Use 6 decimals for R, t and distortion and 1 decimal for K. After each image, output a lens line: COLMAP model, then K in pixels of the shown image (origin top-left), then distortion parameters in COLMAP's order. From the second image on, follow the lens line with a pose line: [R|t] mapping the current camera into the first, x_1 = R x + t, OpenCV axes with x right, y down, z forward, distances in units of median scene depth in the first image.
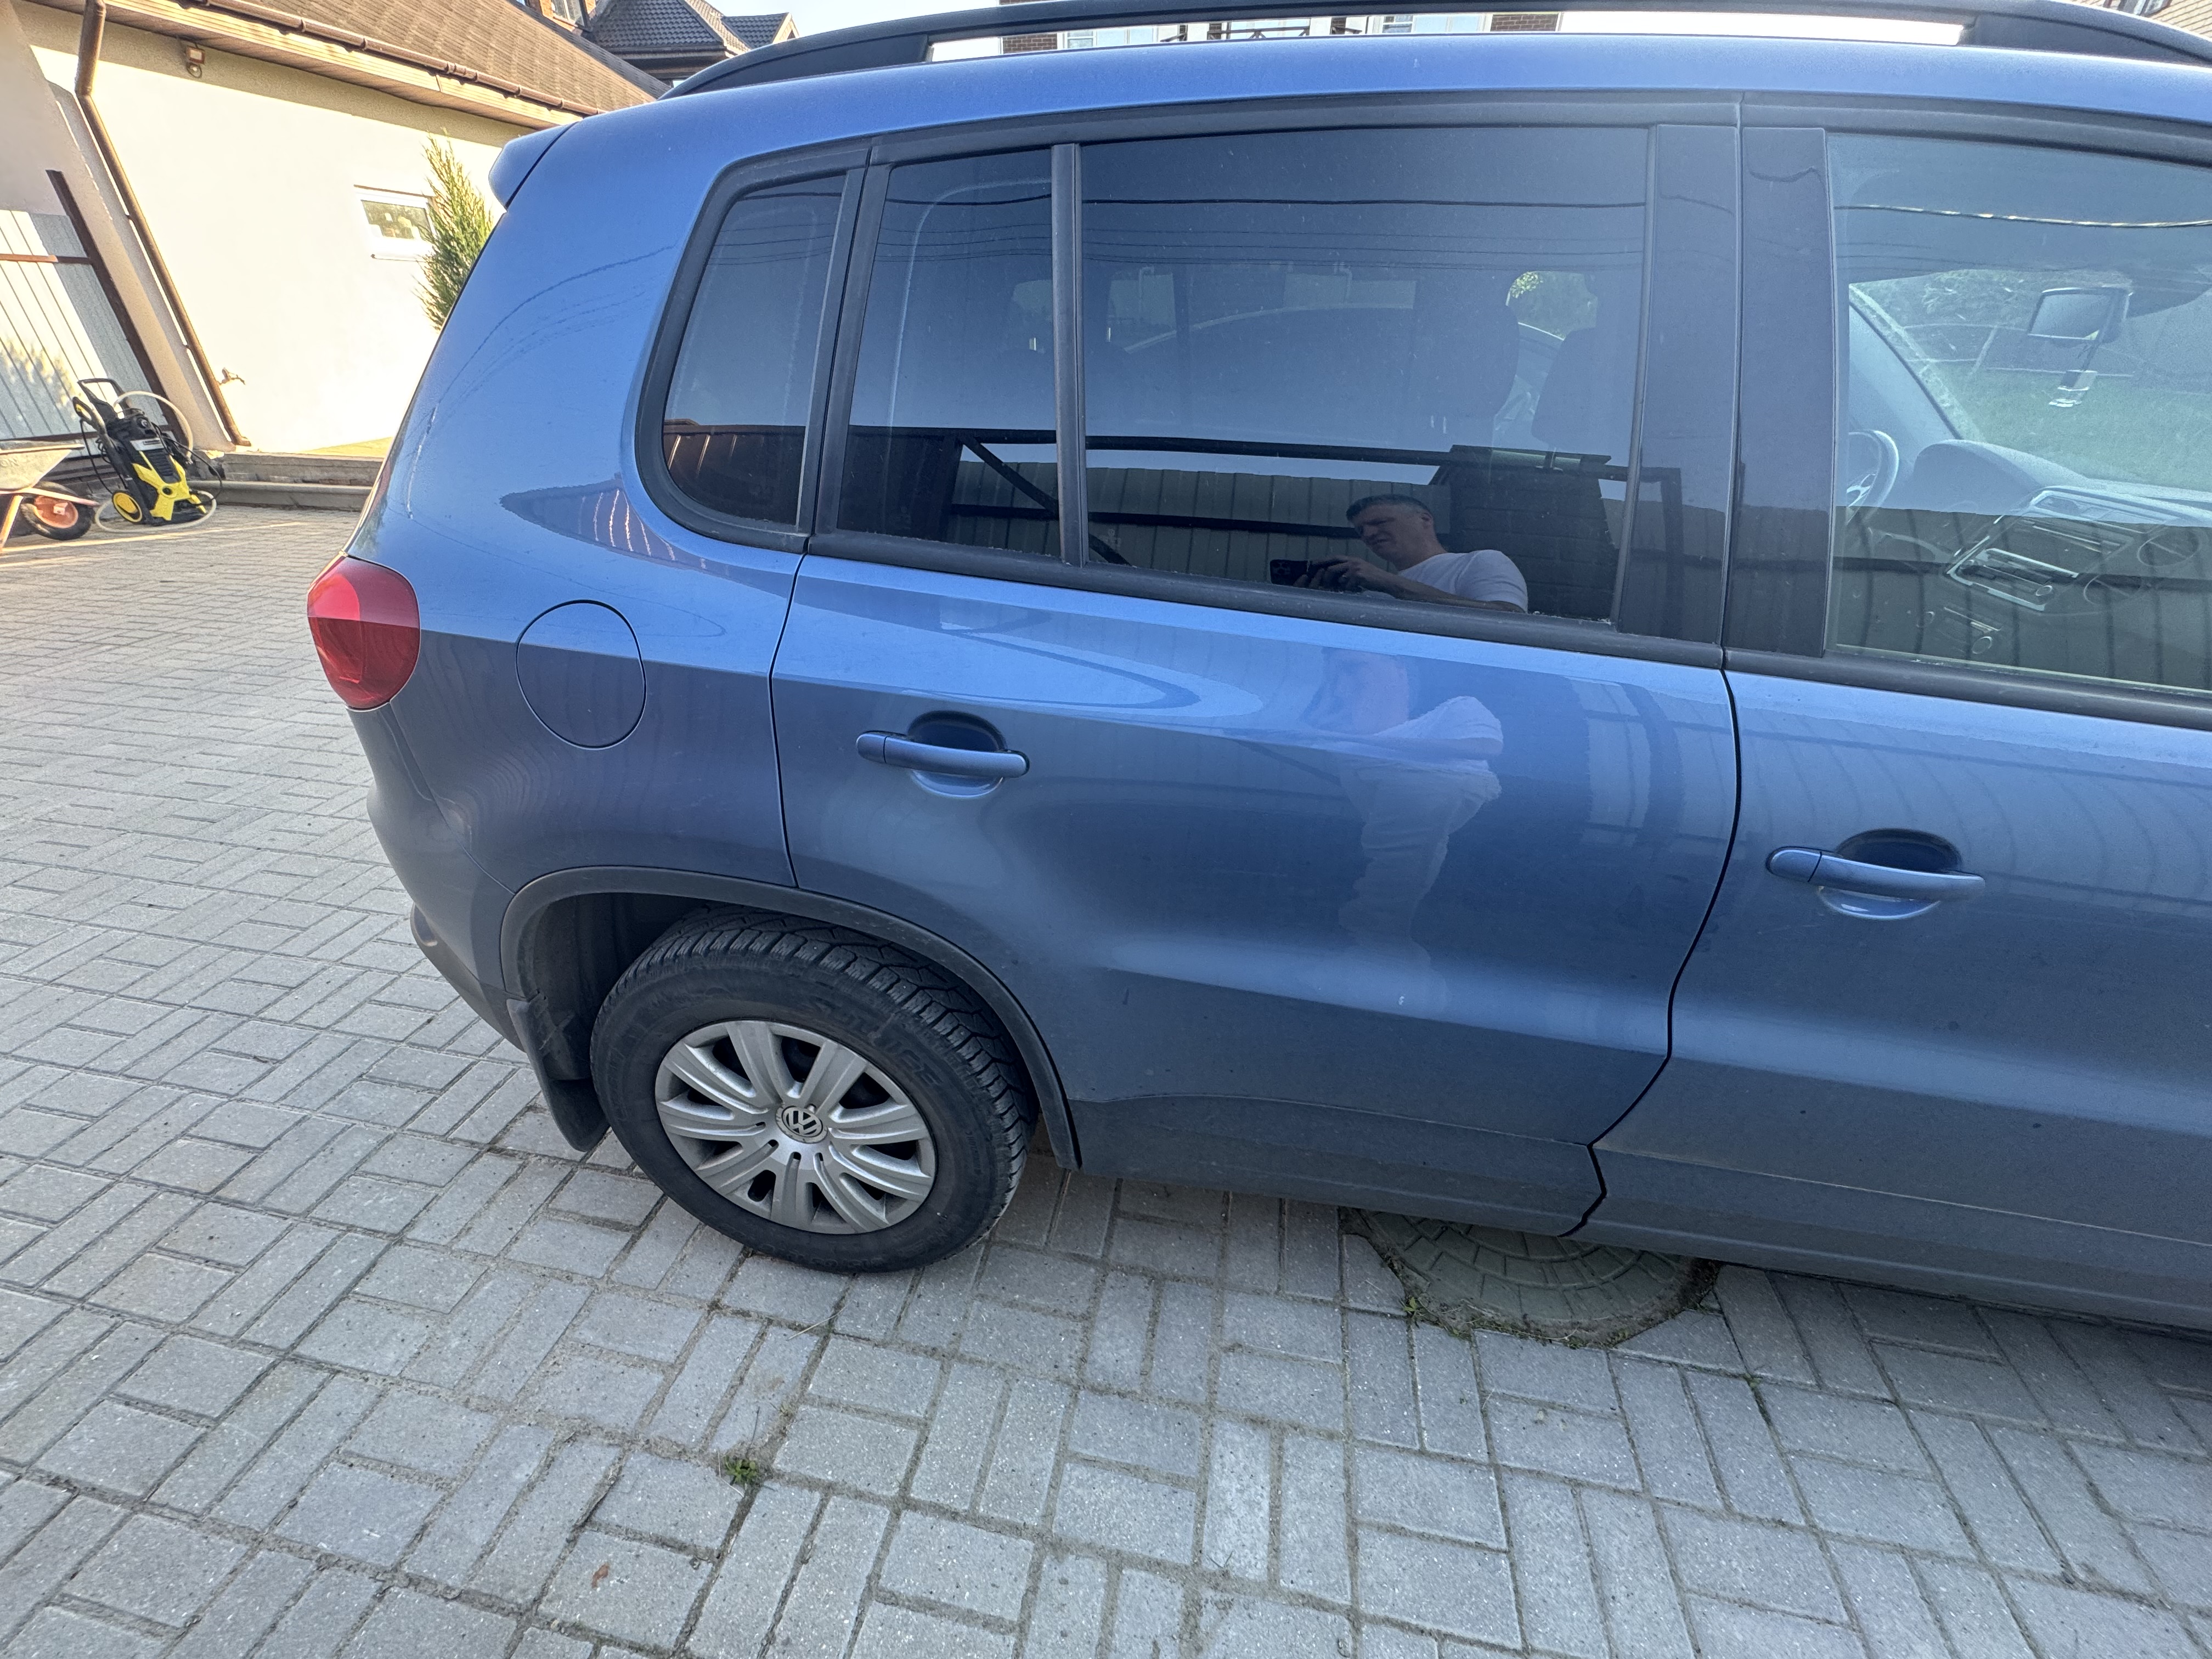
lens RADIAL K [[886.4, 0, 1103.8], [0, 886.4, 824.9], [0, 0, 1]] dist [-0.000330, -0.000592]
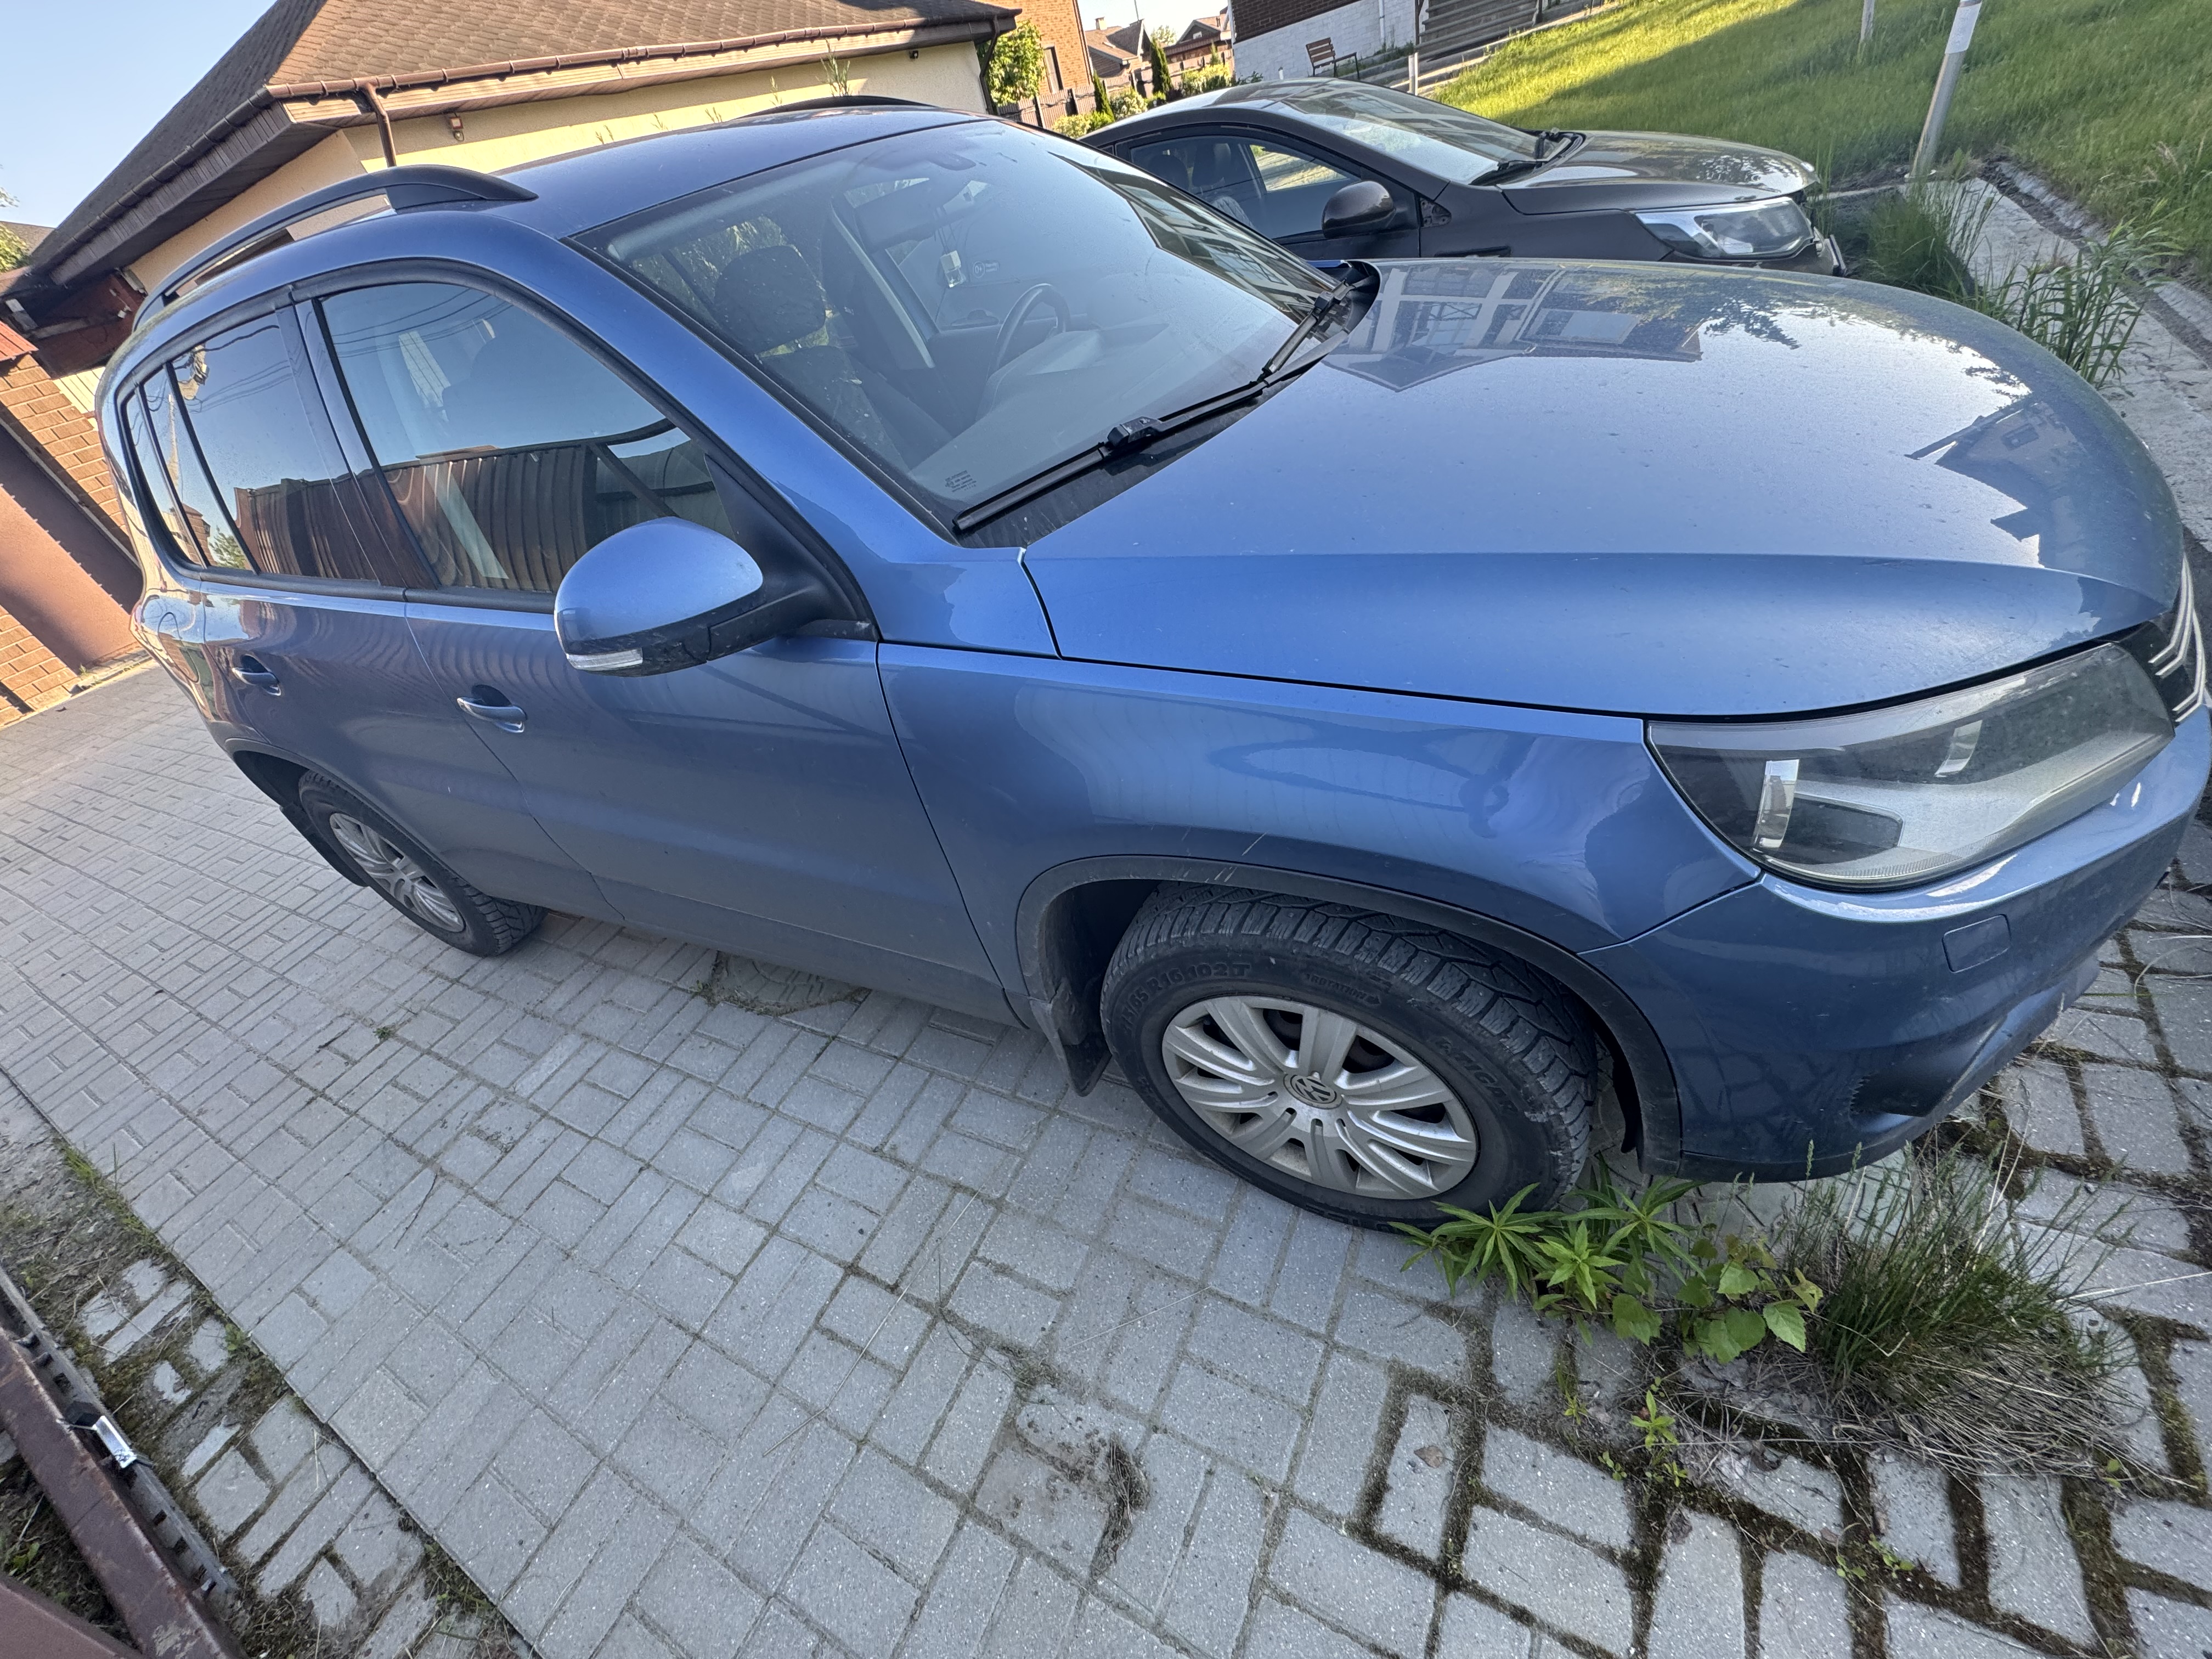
lens RADIAL K [[886.4, 0, 1101.0], [0, 886.4, 829.8], [0, 0, 1]] dist [-0.000330, -0.000592]
pose [[0.925338, -0.012696, -0.378930, 1.869723], [0.081534, 0.982719, 0.166178, 0.068841], [0.370272, -0.184667, 0.910383, -0.151128]]
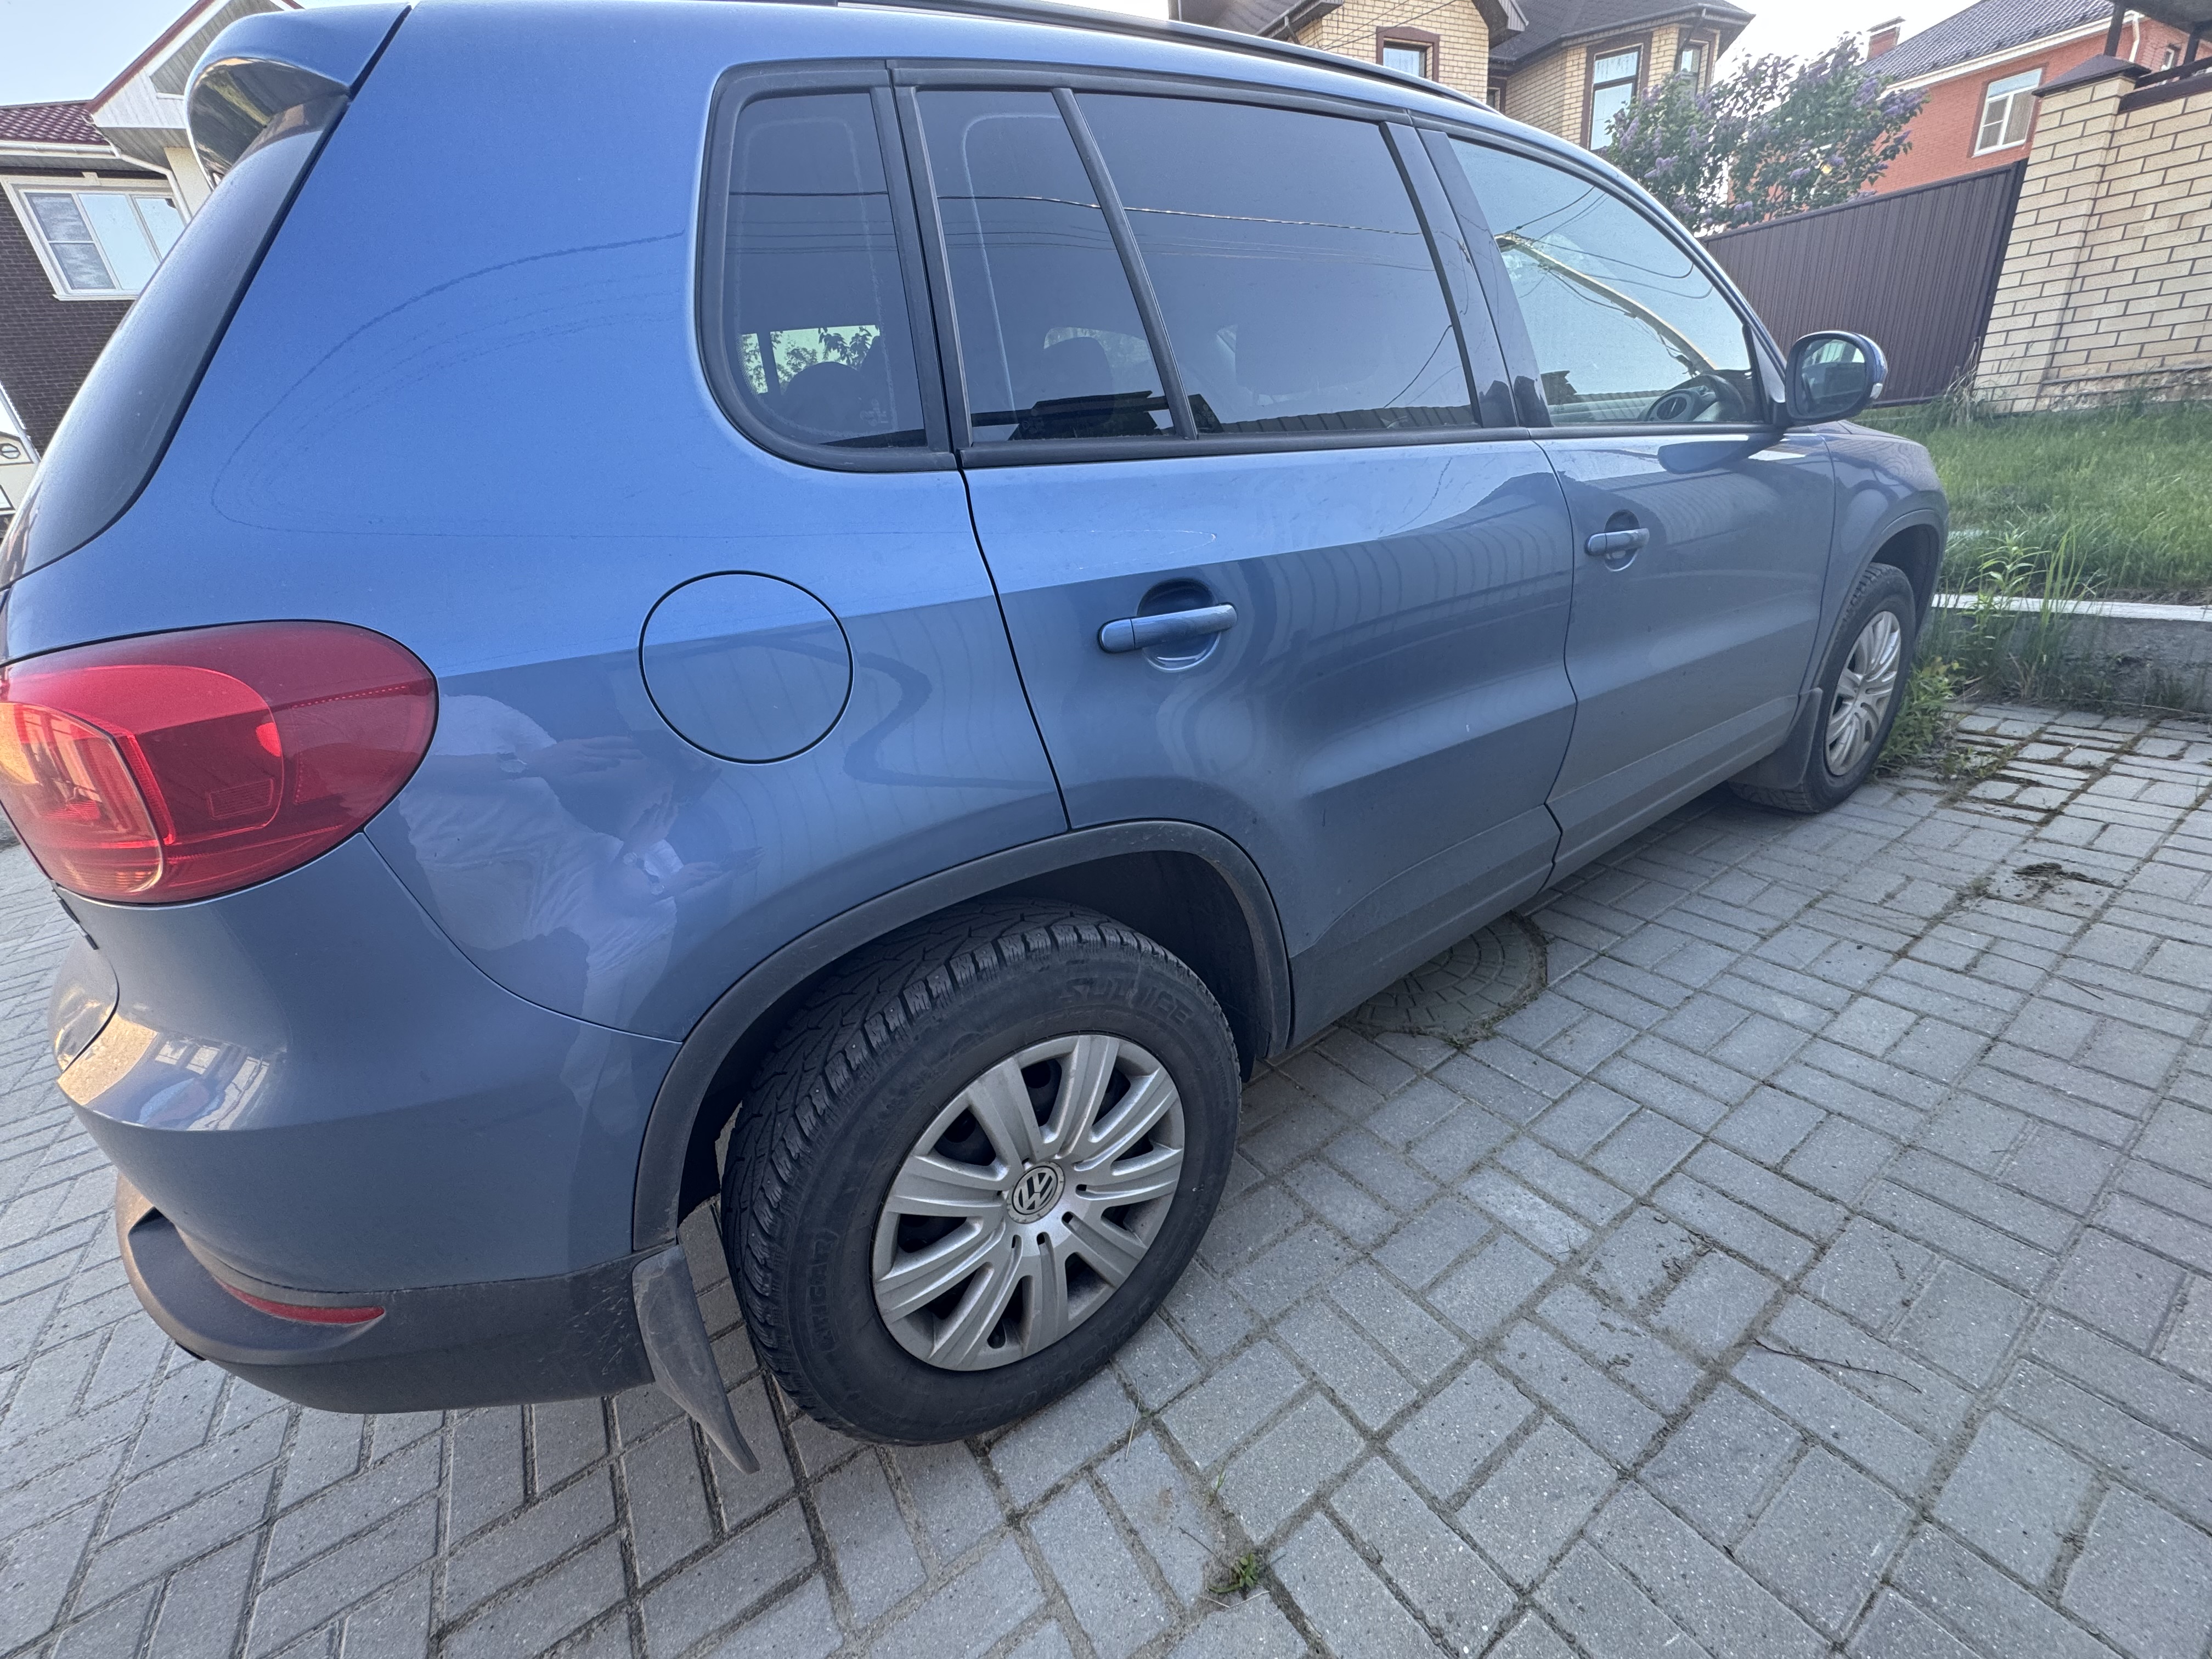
lens RADIAL K [[886.4, 0, 1104.9], [0, 886.4, 823.4], [0, 0, 1]] dist [-0.000330, -0.000592]
pose [[0.706164, -0.352354, 0.614149, -0.739171], [0.451956, 0.892005, -0.007904, 0.074897], [-0.545039, 0.283150, 0.789151, 0.244203]]
